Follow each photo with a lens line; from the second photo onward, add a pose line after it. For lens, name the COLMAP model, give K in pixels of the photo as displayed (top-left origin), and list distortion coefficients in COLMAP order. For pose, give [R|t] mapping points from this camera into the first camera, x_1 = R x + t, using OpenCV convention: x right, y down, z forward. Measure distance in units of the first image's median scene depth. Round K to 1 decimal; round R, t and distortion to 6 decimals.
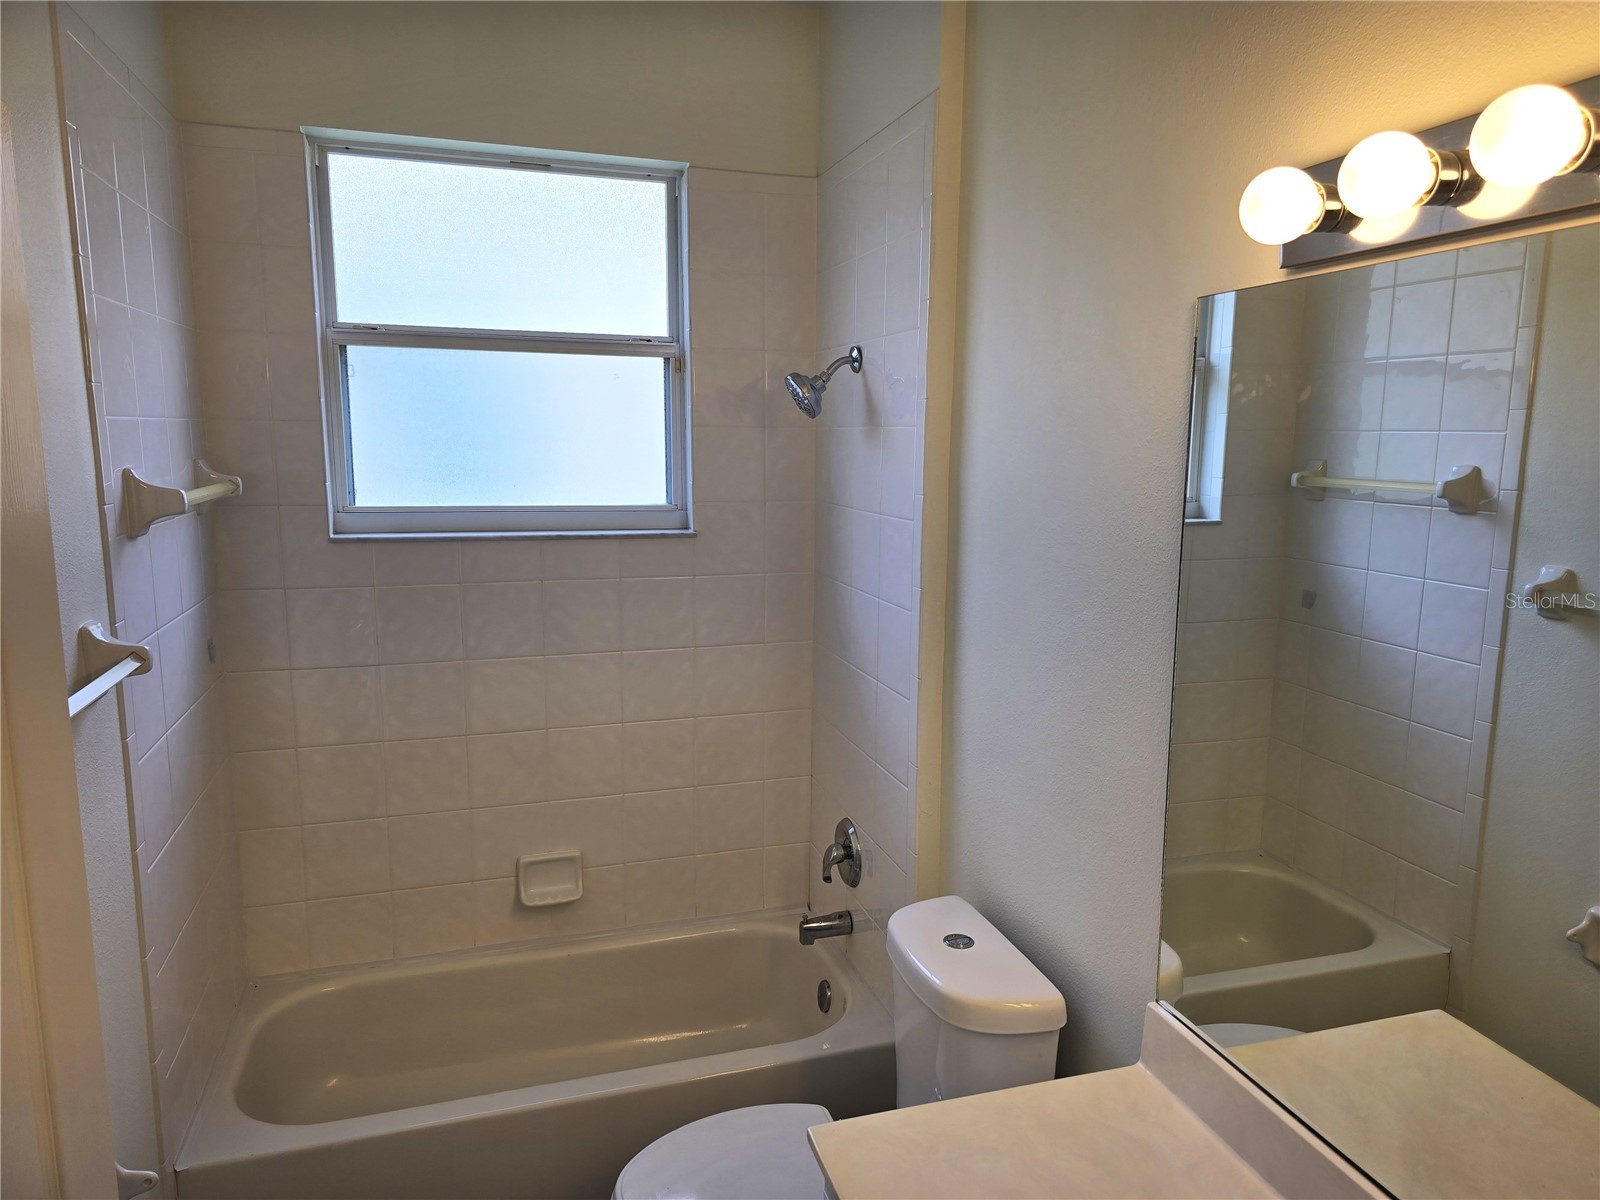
lens RADIAL K [[1081.6, 0, 801.0], [0, 1081.6, 608.0], [0, 0, 1]] dist [0.072268, -0.067403]
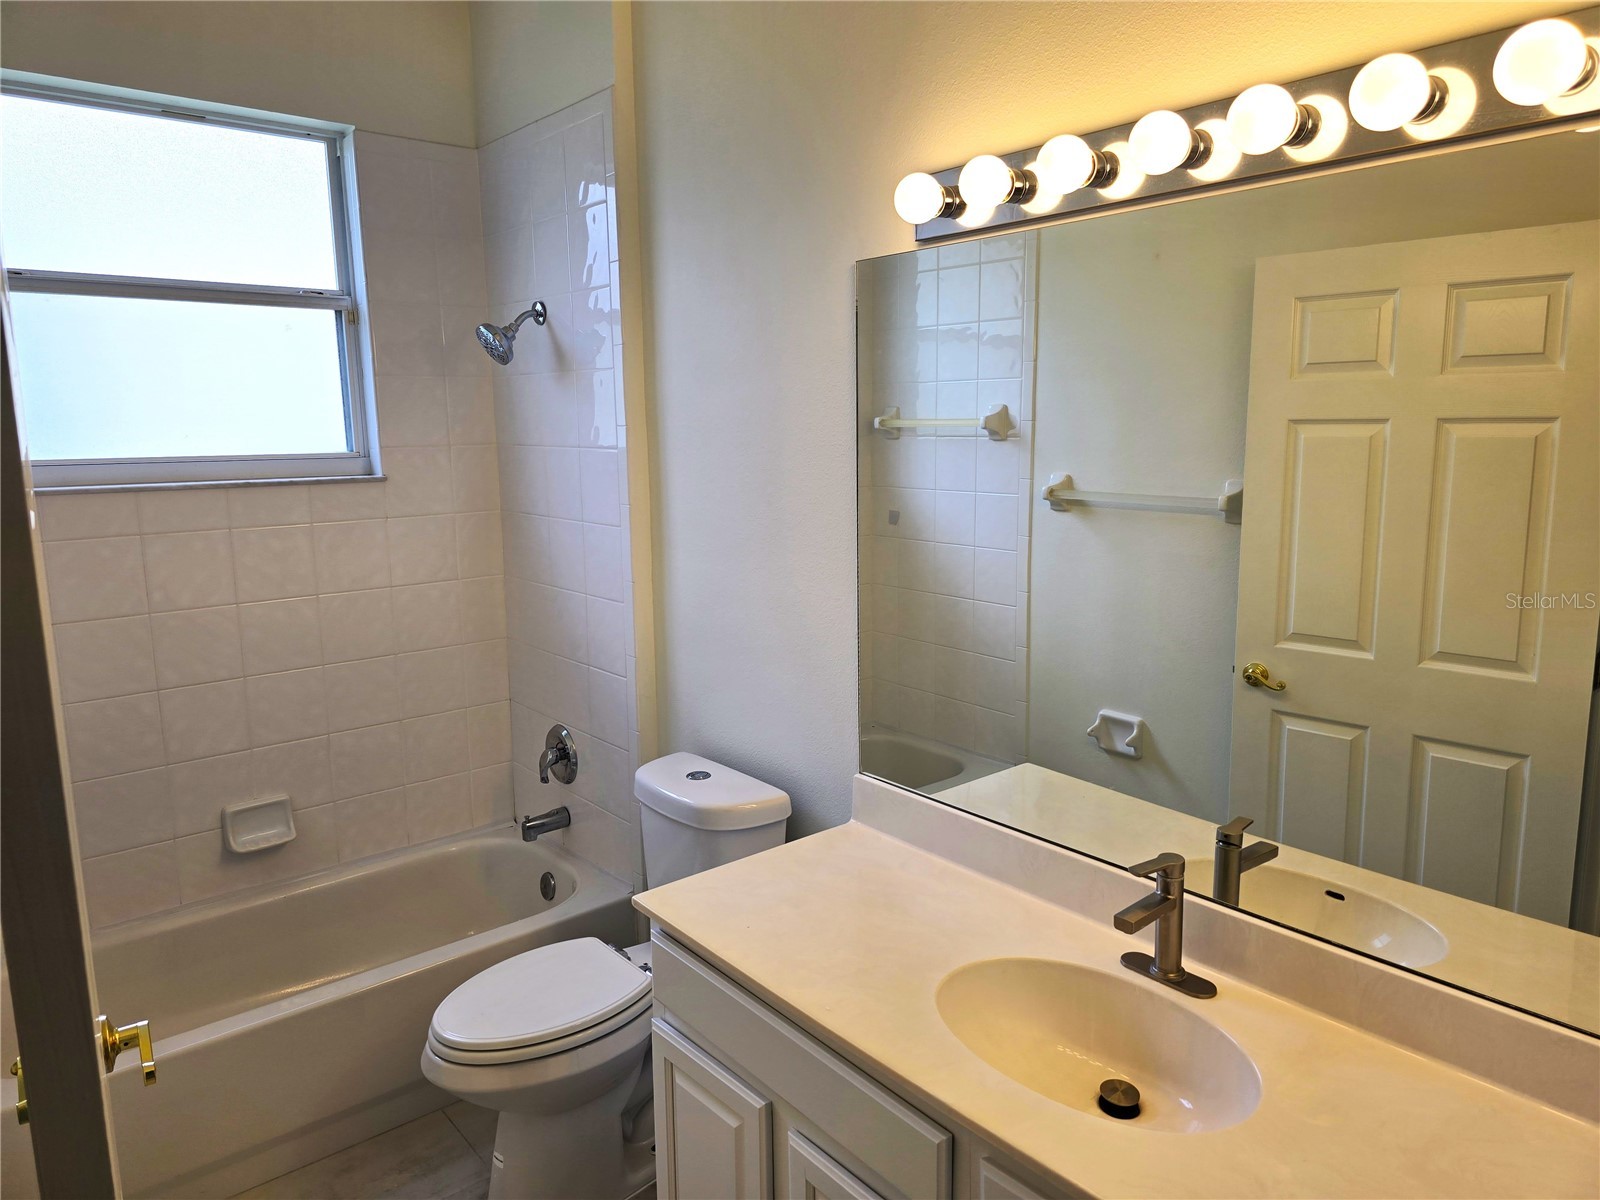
lens RADIAL K [[1081.6, 0, 799.2], [0, 1081.6, 589.2], [0, 0, 1]] dist [0.072268, -0.067403]
pose [[0.923358, -0.079064, 0.375712, -0.138283], [0.079751, 0.996720, 0.013750, 0.058930], [-0.375566, 0.017268, 0.926635, -0.138550]]
